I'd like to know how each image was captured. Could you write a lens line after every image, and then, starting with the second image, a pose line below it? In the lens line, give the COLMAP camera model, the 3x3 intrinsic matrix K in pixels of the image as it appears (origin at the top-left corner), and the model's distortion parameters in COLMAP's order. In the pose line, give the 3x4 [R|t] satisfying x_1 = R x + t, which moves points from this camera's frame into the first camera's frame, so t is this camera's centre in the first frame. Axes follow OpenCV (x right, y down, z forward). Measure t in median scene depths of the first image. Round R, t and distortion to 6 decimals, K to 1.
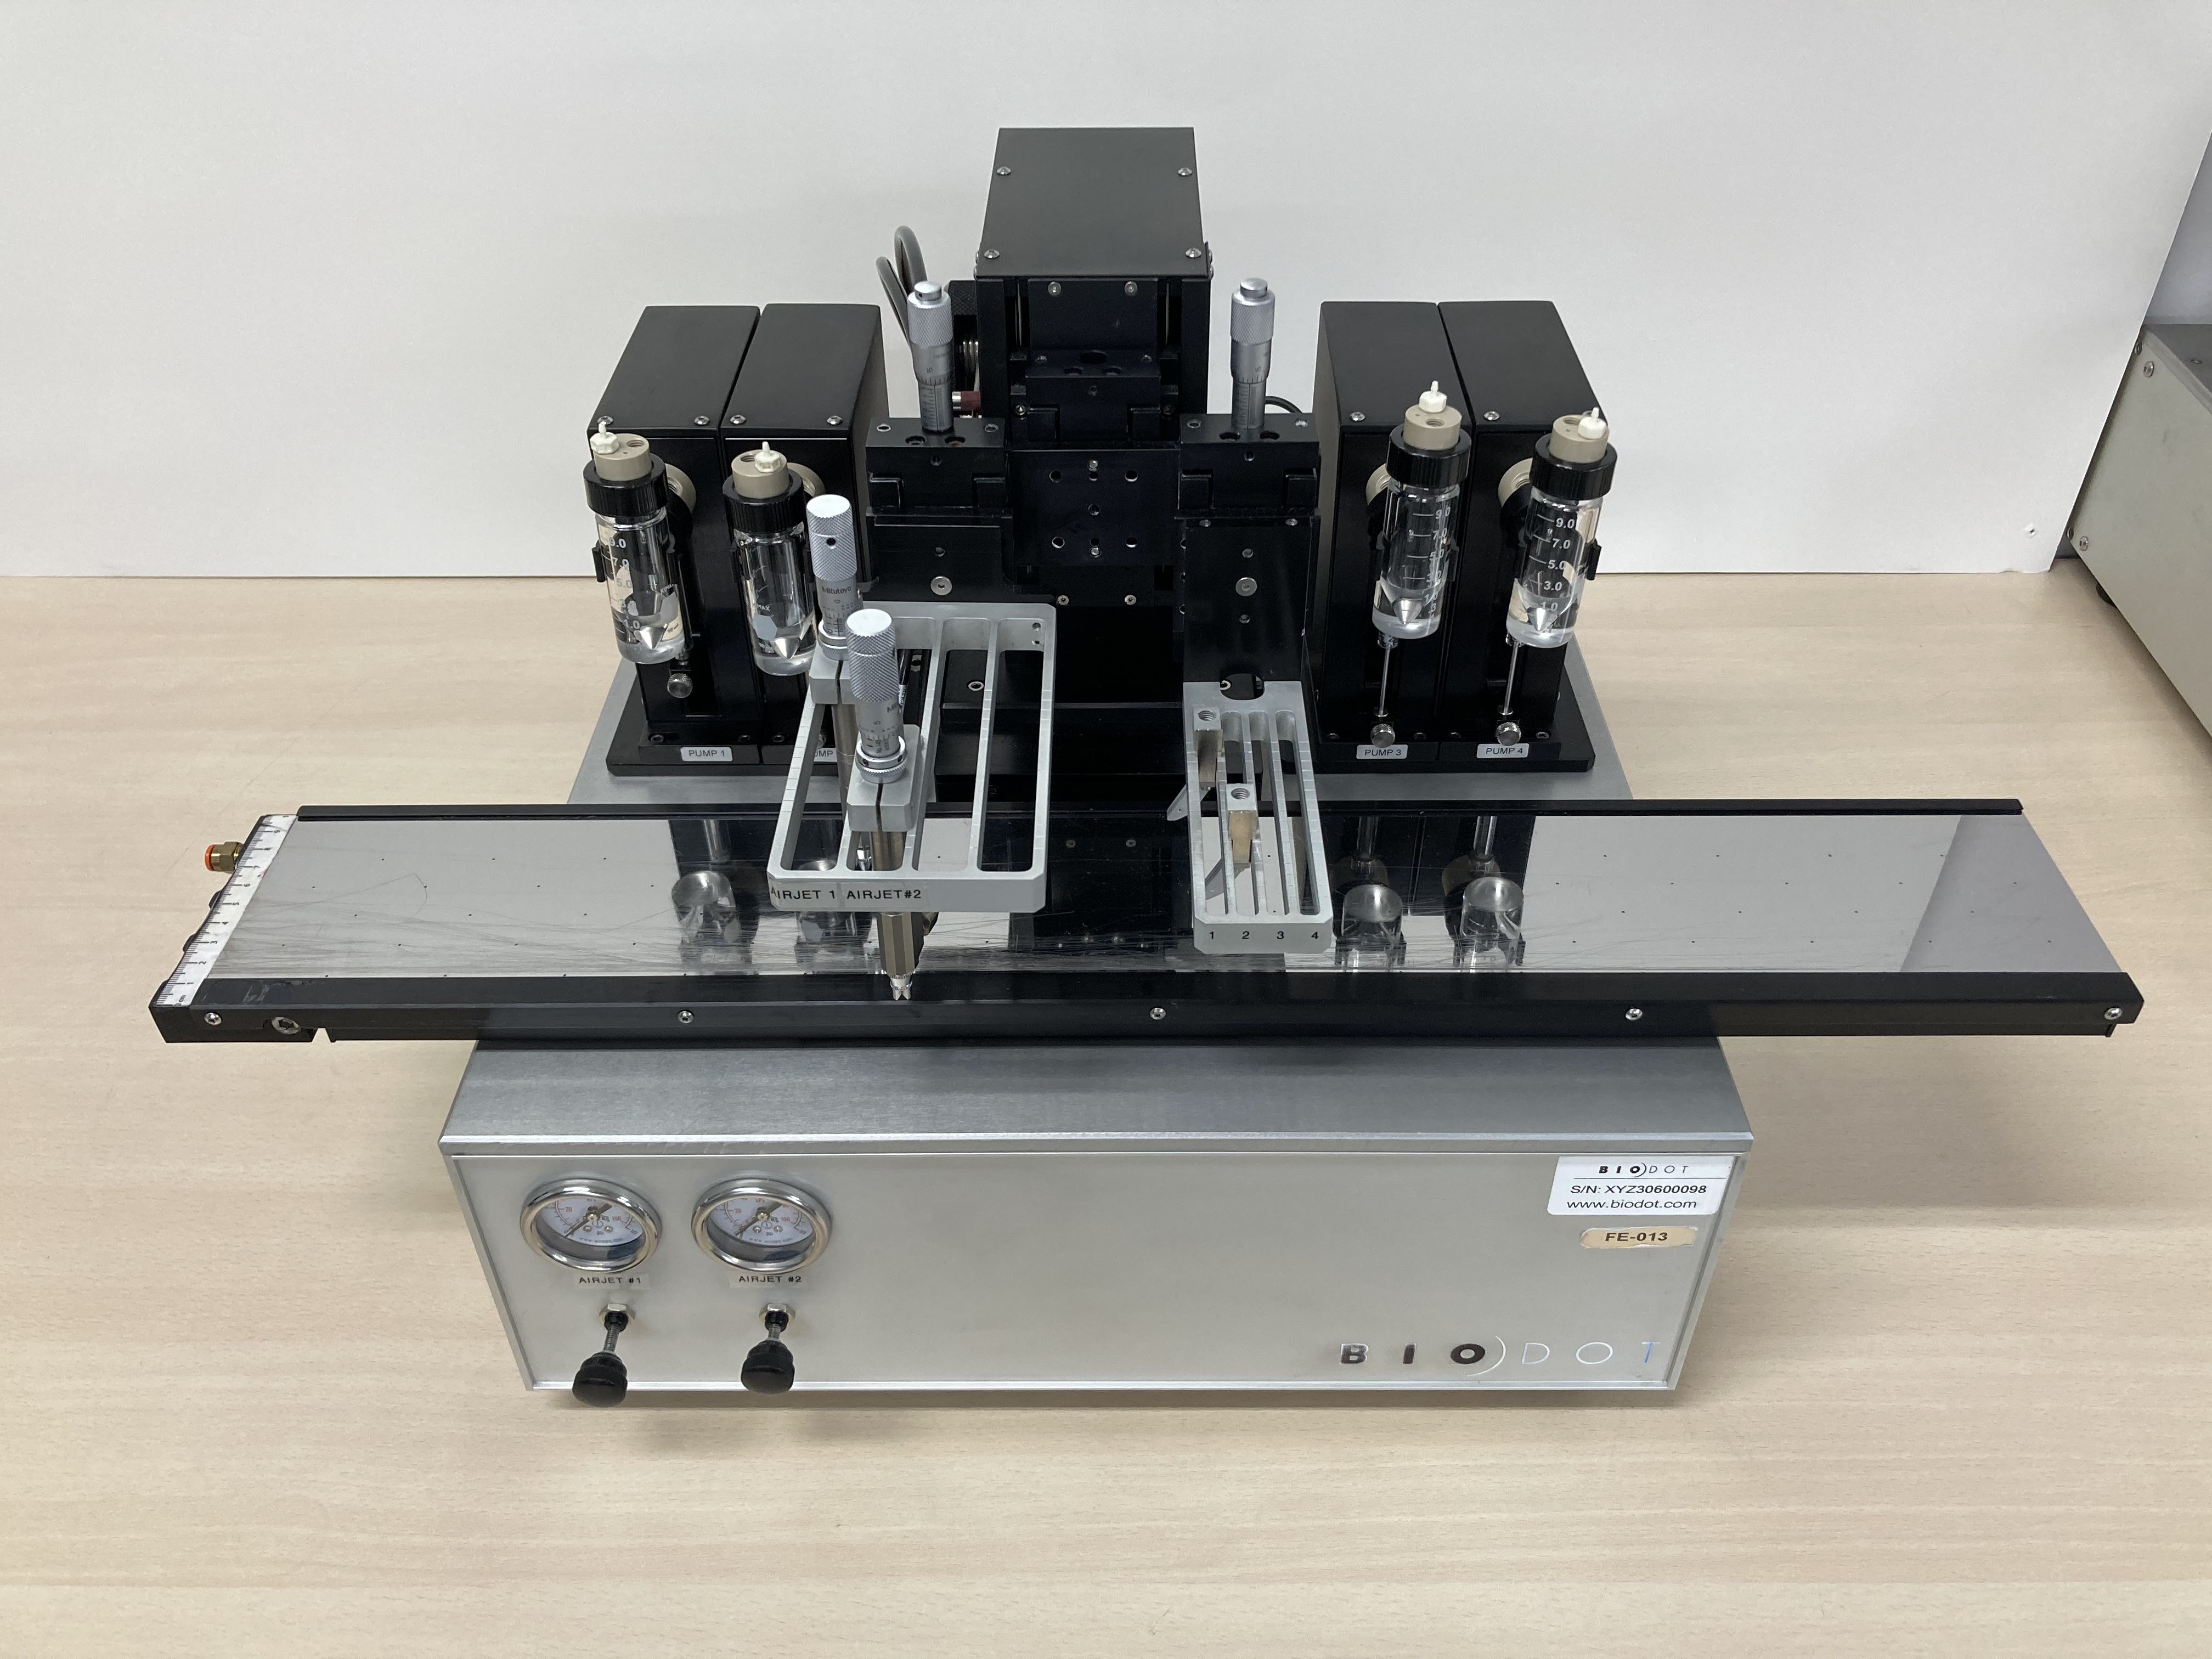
lens RADIAL K [[1814.8, 0, 1106.0], [0, 1814.8, 829.5], [0, 0, 1]] dist [0.081543, -0.111832]
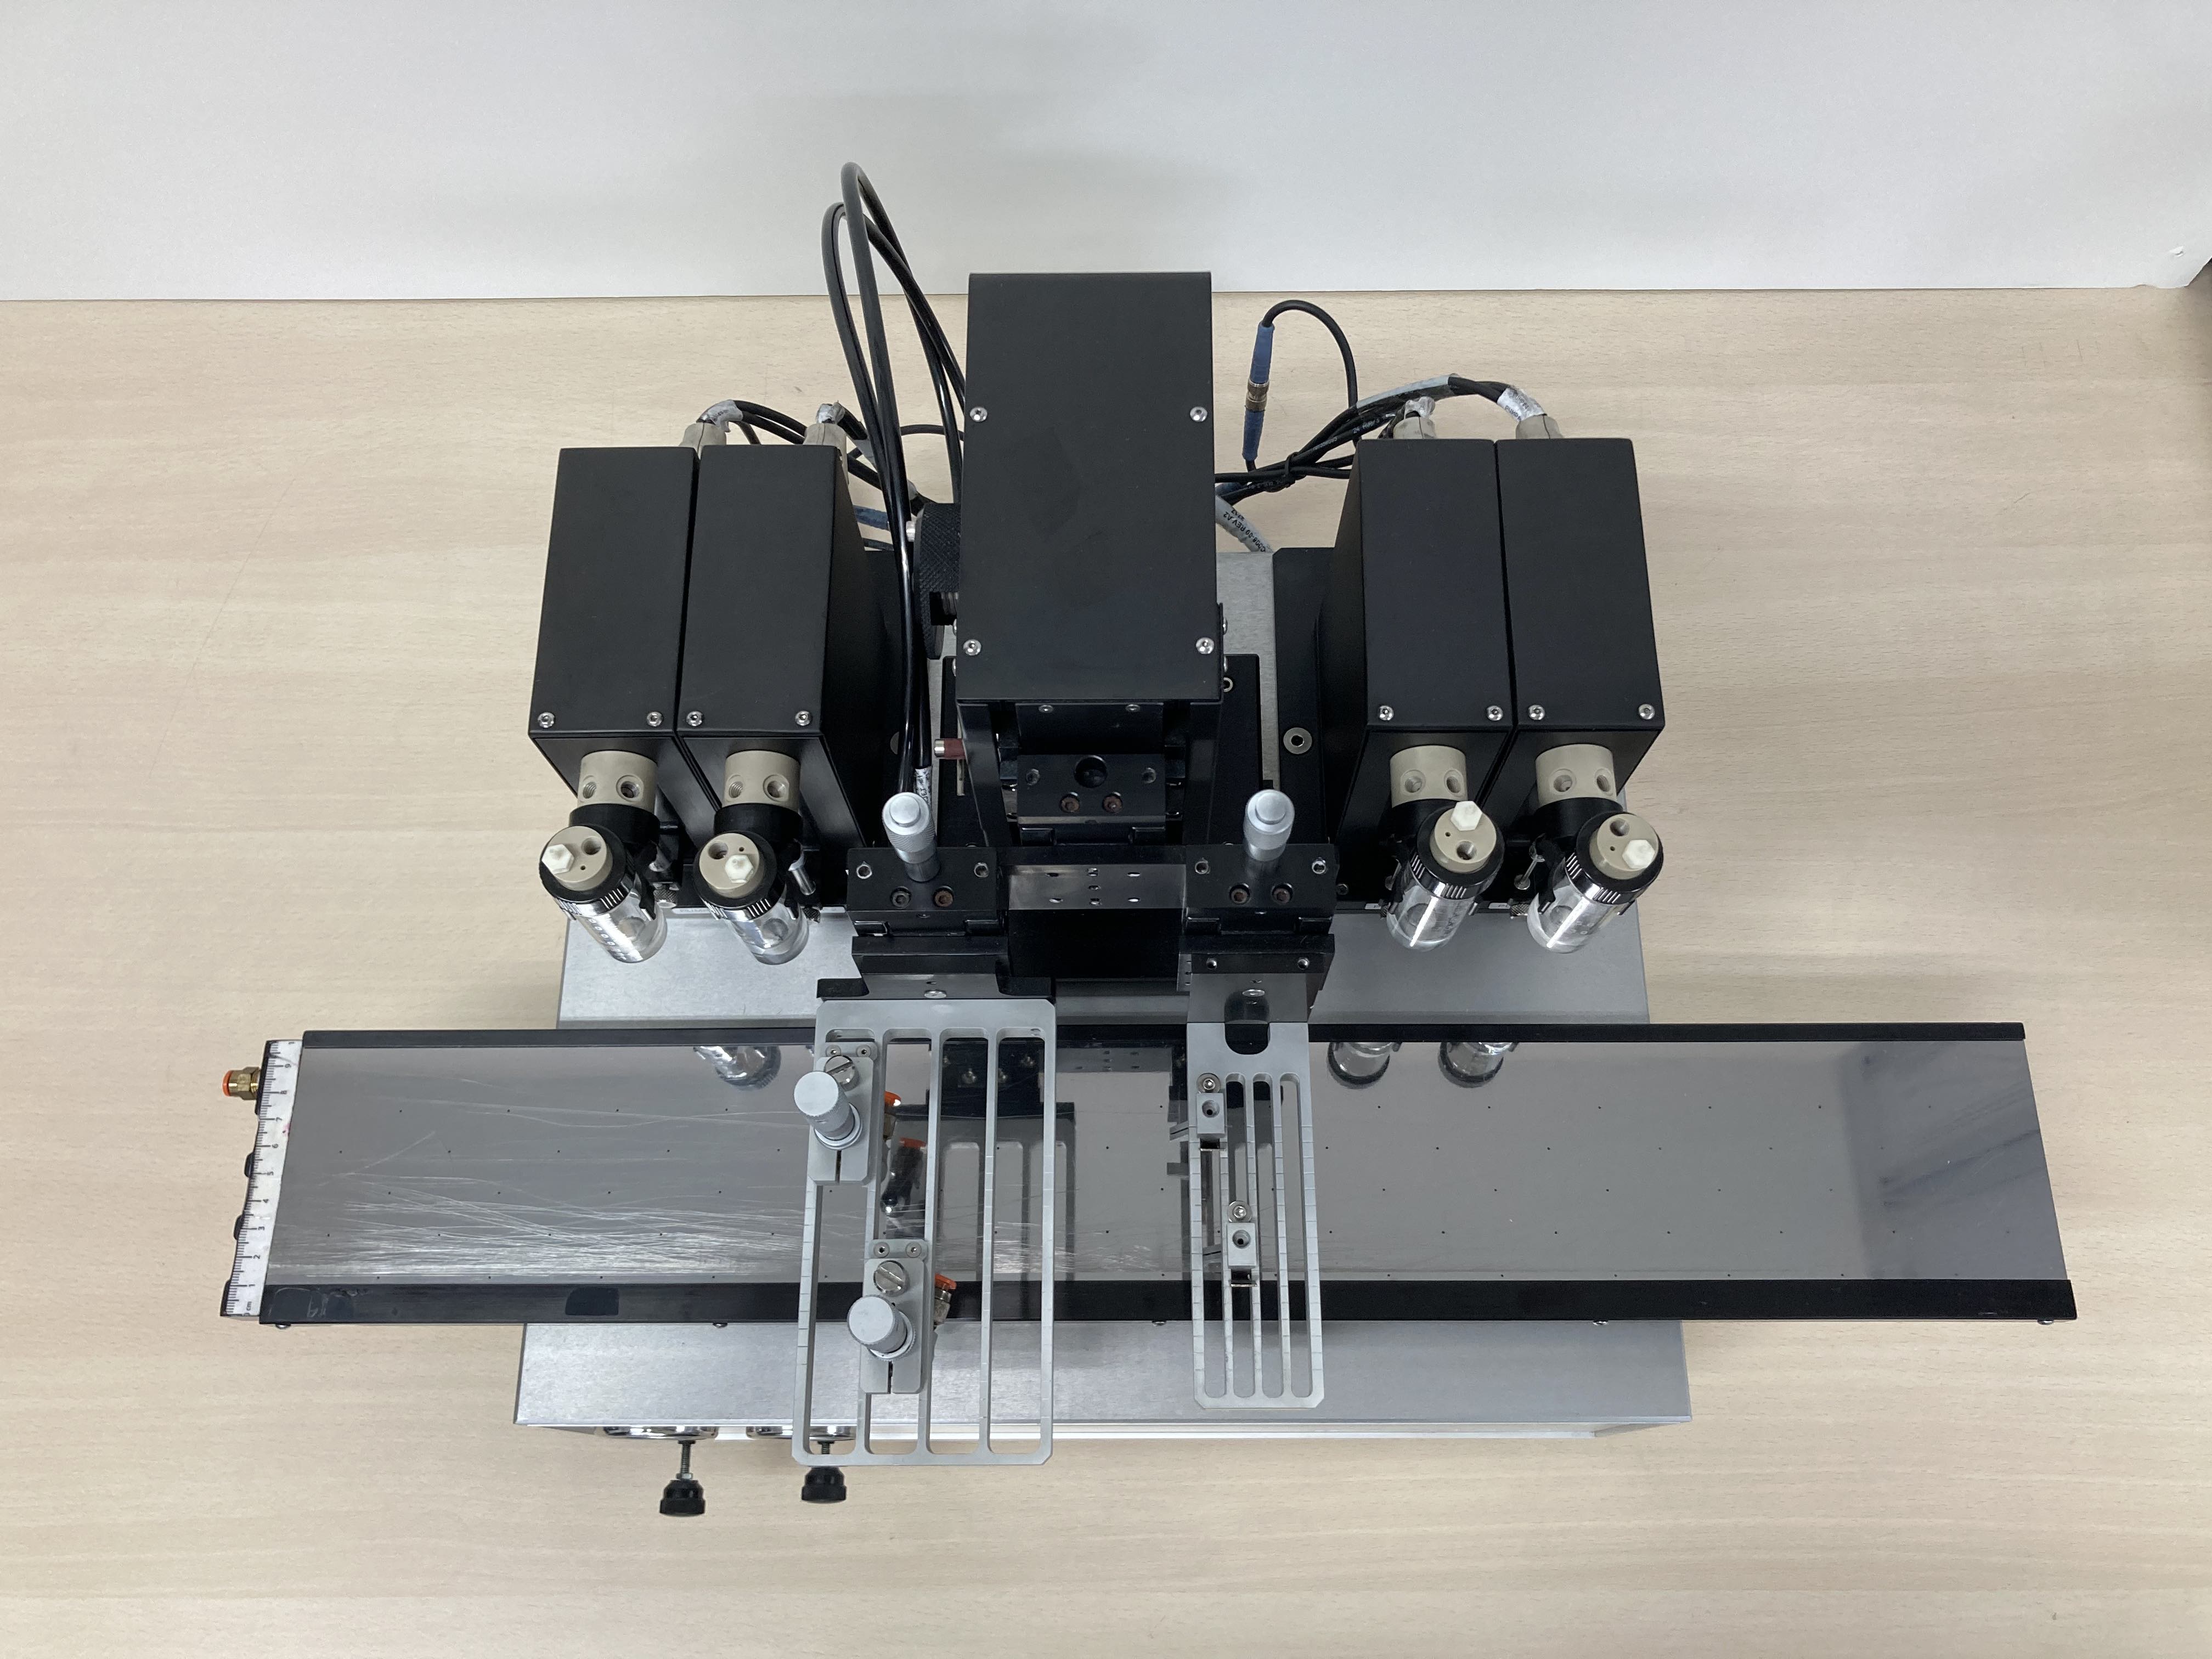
lens RADIAL K [[1810.9, 0, 1115.7], [0, 1810.9, 874.9], [0, 0, 1]] dist [0.070190, -0.106104]
pose [[0.999985, -0.005351, -0.000937, 0.004975], [0.005064, 0.855749, 0.517366, -0.629140], [-0.001967, -0.517363, 0.855764, 0.201133]]
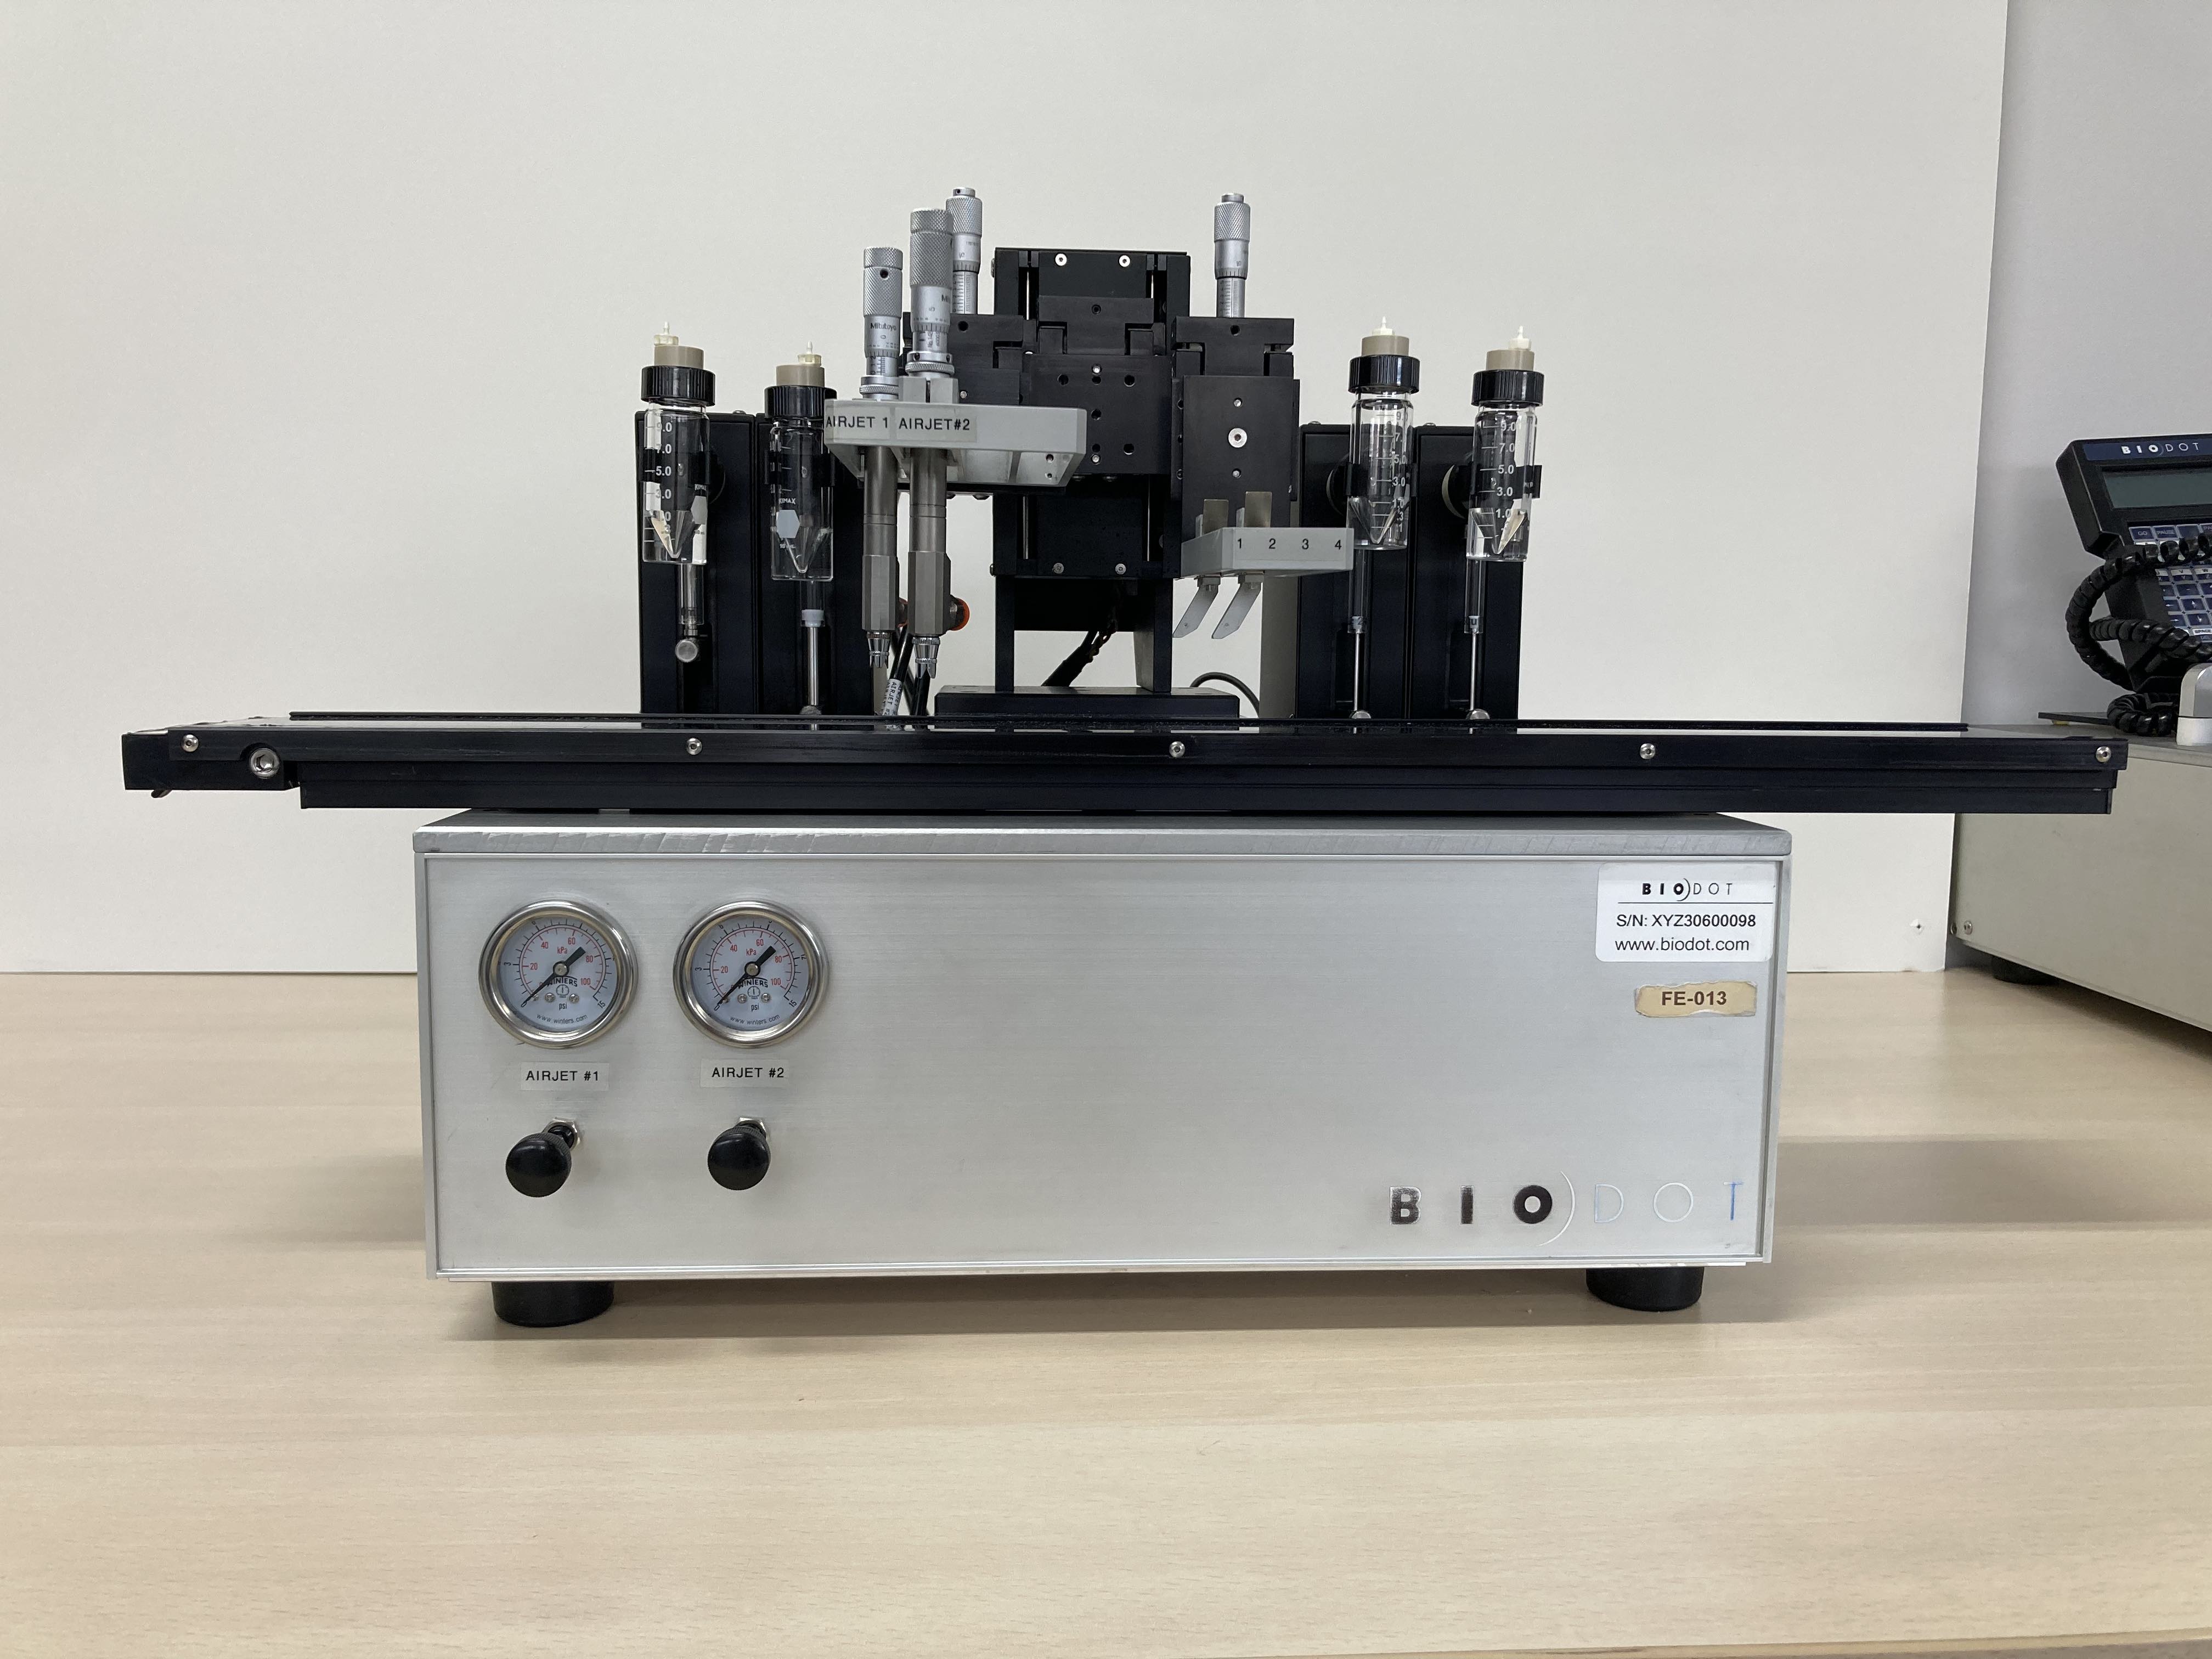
lens RADIAL K [[1814.8, 0, 1106.0], [0, 1814.8, 829.5], [0, 0, 1]] dist [0.081543, -0.111832]
pose [[0.997670, 0.011006, 0.067331, -0.070634], [0.027278, 0.840231, -0.541542, 0.622712], [-0.062534, 0.542117, 0.837973, 0.182535]]
